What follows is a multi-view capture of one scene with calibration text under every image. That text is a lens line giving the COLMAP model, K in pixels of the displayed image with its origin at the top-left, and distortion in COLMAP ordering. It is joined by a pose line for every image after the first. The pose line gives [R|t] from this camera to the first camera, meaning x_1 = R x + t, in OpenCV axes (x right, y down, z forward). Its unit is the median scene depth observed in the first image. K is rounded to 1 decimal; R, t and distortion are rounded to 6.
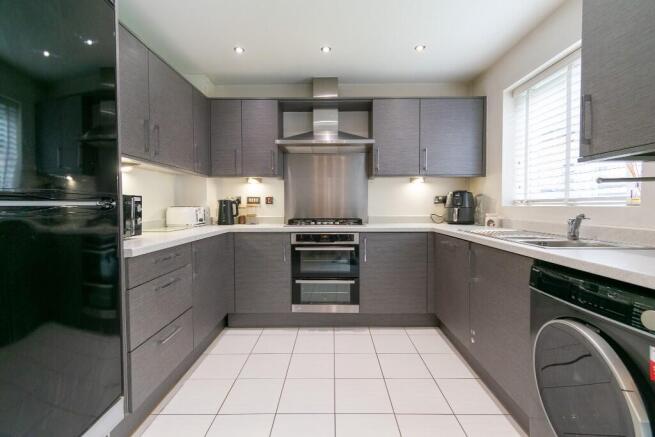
lens RADIAL K [[289.2, 0, 329.5], [0, 289.2, 214.4], [0, 0, 1]] dist [0.000370, -0.000477]
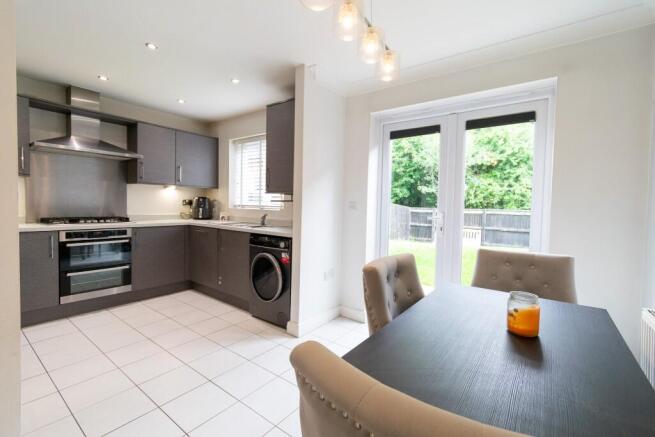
lens RADIAL K [[289.2, 0, 329.5], [0, 289.2, 214.4], [0, 0, 1]] dist [0.000370, -0.000477]
pose [[0.590949, -0.010355, 0.806642, -0.402018], [-0.001807, 0.999898, 0.014160, -0.016159], [-0.806707, -0.009825, 0.590870, -0.451860]]
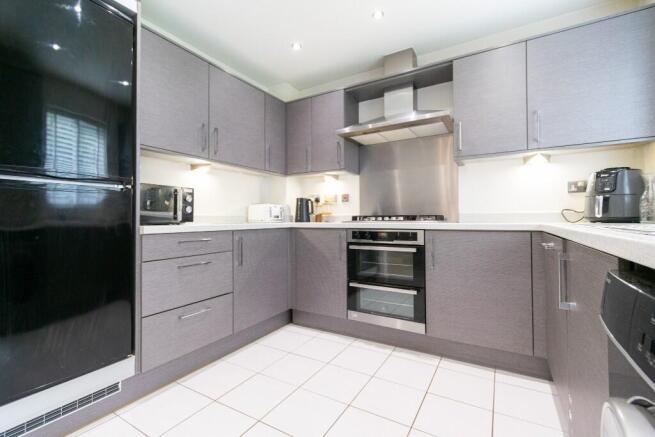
lens RADIAL K [[289.2, 0, 329.5], [0, 289.2, 214.4], [0, 0, 1]] dist [0.000370, -0.000477]
pose [[0.863135, -0.009452, -0.504885, 0.269059], [-0.012927, 0.999084, -0.040803, 0.054301], [0.504808, 0.041745, 0.862222, 0.190702]]
